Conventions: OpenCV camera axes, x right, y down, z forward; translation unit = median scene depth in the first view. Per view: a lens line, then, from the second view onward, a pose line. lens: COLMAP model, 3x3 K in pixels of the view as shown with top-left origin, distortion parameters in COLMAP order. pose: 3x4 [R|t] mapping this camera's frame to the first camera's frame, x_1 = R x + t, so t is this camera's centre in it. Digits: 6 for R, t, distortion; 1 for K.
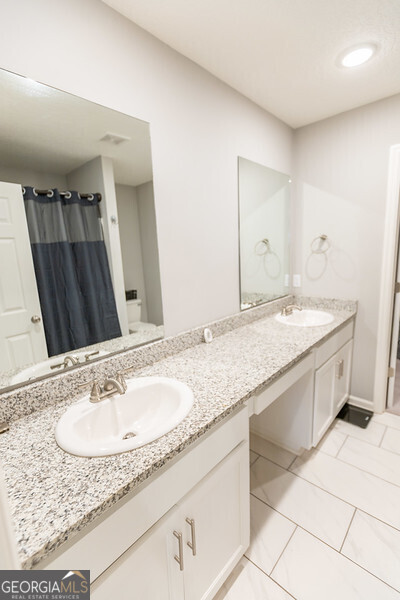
lens RADIAL K [[268.6, 0, 199.1], [0, 268.6, 299.9], [0, 0, 1]] dist [0.007517, -0.001625]
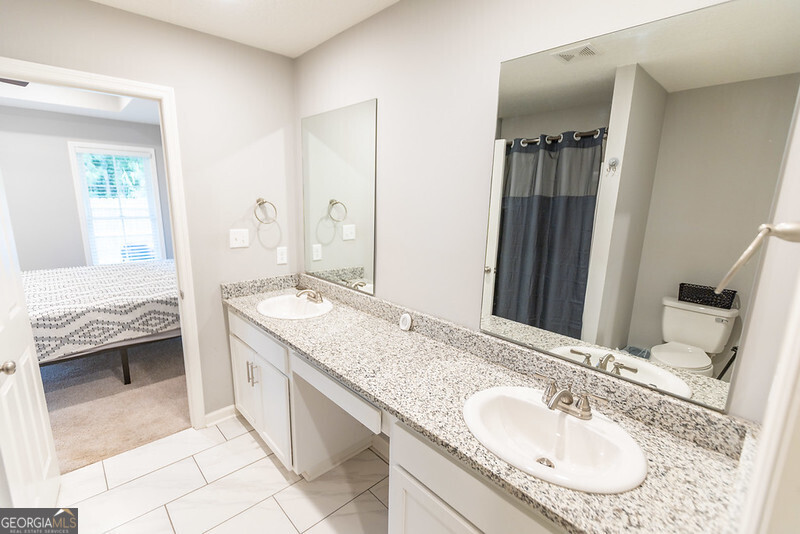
lens RADIAL K [[358.1, 0, 388.7], [0, 358.1, 269.7], [0, 0, 1]] dist [0.007517, -0.001625]
pose [[-0.075190, 0.239817, -0.967902, 0.974569], [-0.204997, 0.946200, 0.250365, -0.259915], [0.975870, 0.217242, -0.021983, 0.867647]]
